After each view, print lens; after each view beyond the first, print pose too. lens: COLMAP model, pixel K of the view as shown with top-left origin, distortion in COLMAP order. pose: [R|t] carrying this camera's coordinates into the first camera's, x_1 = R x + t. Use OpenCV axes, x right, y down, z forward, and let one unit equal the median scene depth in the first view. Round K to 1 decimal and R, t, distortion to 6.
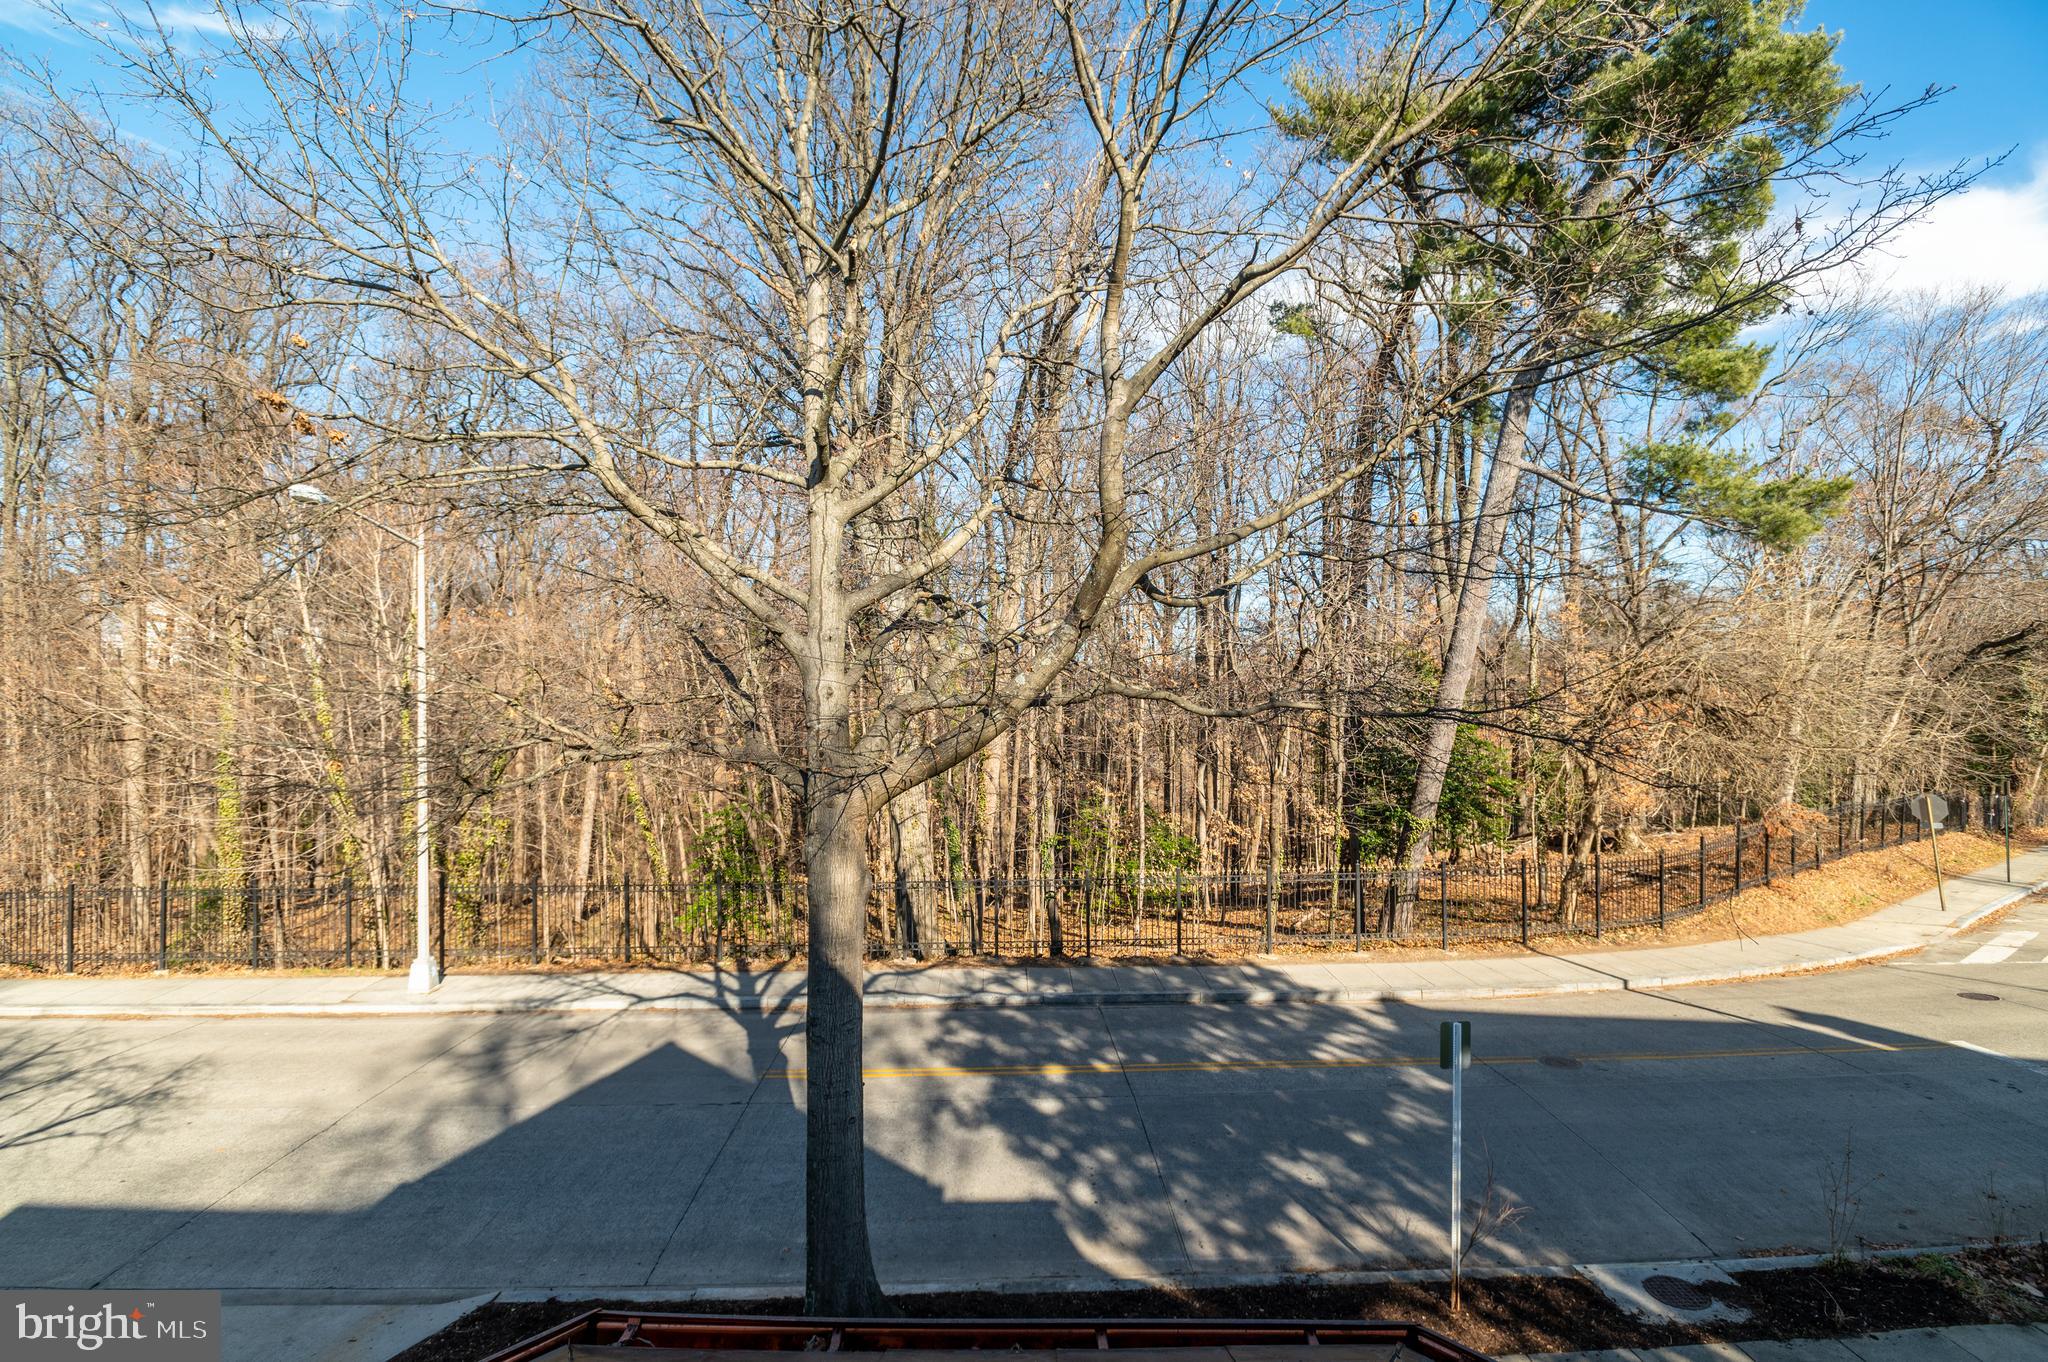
lens RADIAL K [[982.2, 0, 1023.0], [0, 982.2, 681.4], [0, 0, 1]] dist [-0.009739, -0.000204]
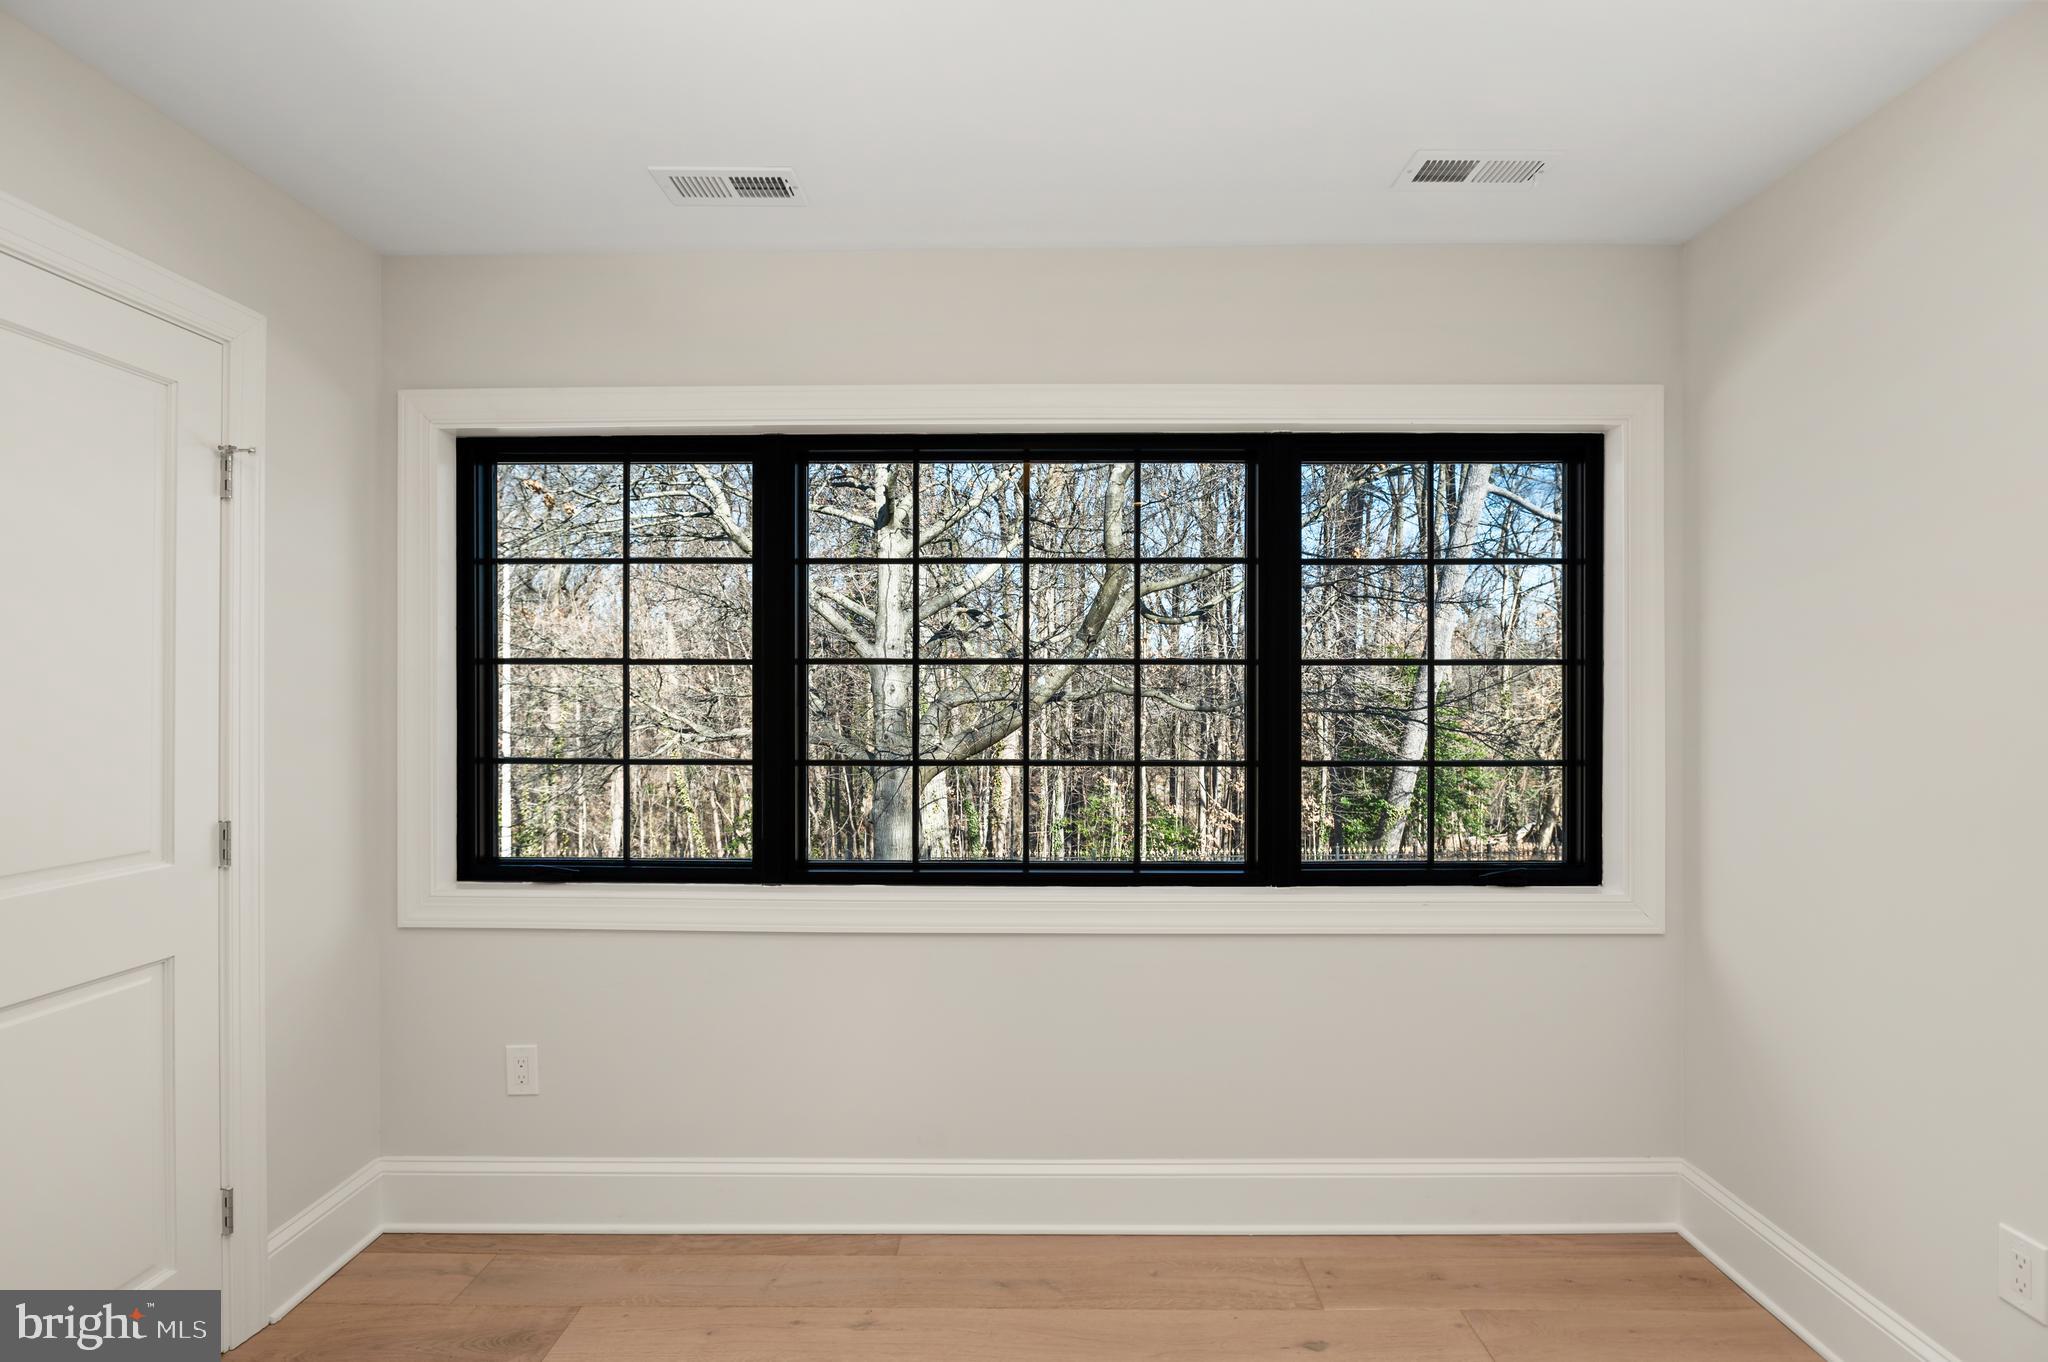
lens RADIAL K [[982.2, 0, 1026.2], [0, 982.2, 680.3], [0, 0, 1]] dist [-0.009739, -0.000204]
pose [[0.999926, 0.010240, -0.006636, -0.010069], [-0.010216, 0.999941, 0.003633, -0.004997], [0.006673, -0.003565, 0.999971, -0.209389]]
